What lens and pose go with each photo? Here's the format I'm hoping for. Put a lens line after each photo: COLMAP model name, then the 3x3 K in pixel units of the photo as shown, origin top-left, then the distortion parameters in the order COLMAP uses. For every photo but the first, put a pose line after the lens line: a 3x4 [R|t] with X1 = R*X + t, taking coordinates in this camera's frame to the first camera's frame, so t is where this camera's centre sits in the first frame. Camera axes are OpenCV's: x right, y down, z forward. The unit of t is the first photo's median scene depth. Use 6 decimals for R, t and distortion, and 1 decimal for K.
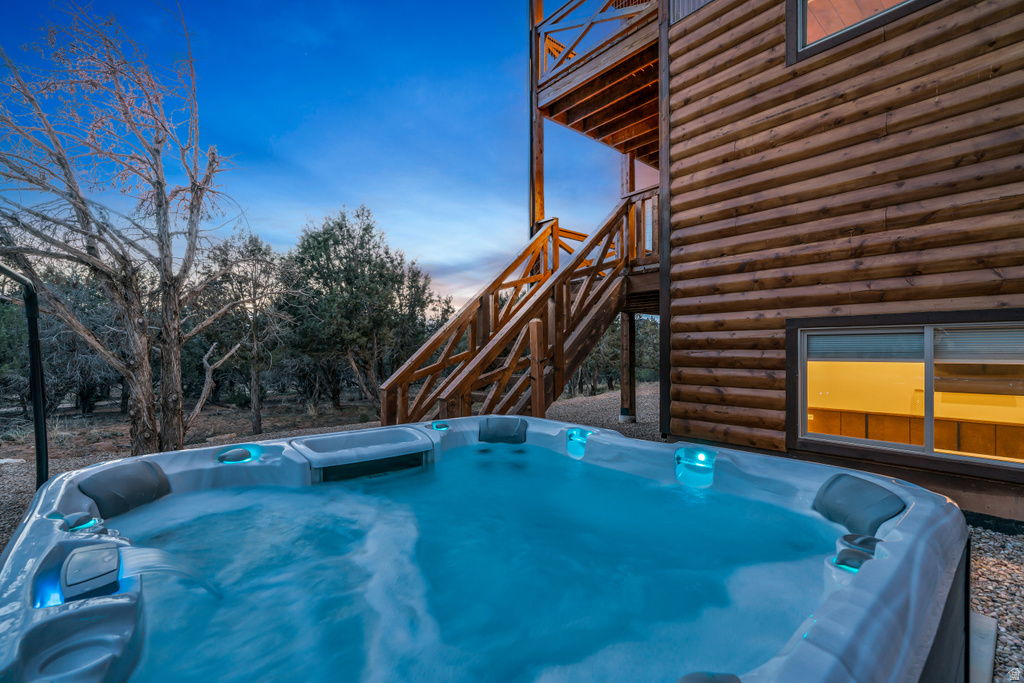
lens RADIAL K [[445.0, 0, 508.3], [0, 445.0, 350.9], [0, 0, 1]] dist [0.002557, 0.000130]
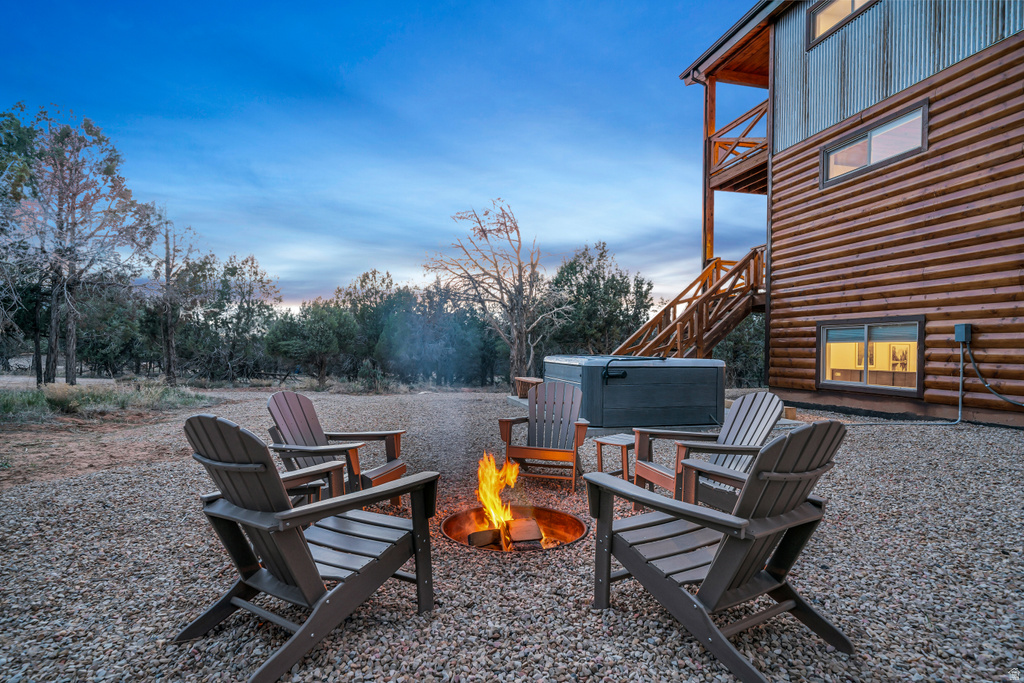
lens RADIAL K [[515.7, 0, 509.4], [0, 515.7, 347.8], [0, 0, 1]] dist [-0.002965, -0.000096]
pose [[0.889253, 0.014730, -0.457179, 0.389904], [-0.019159, 0.999804, -0.005053, 0.067414], [0.457015, 0.013253, 0.889360, -1.328079]]
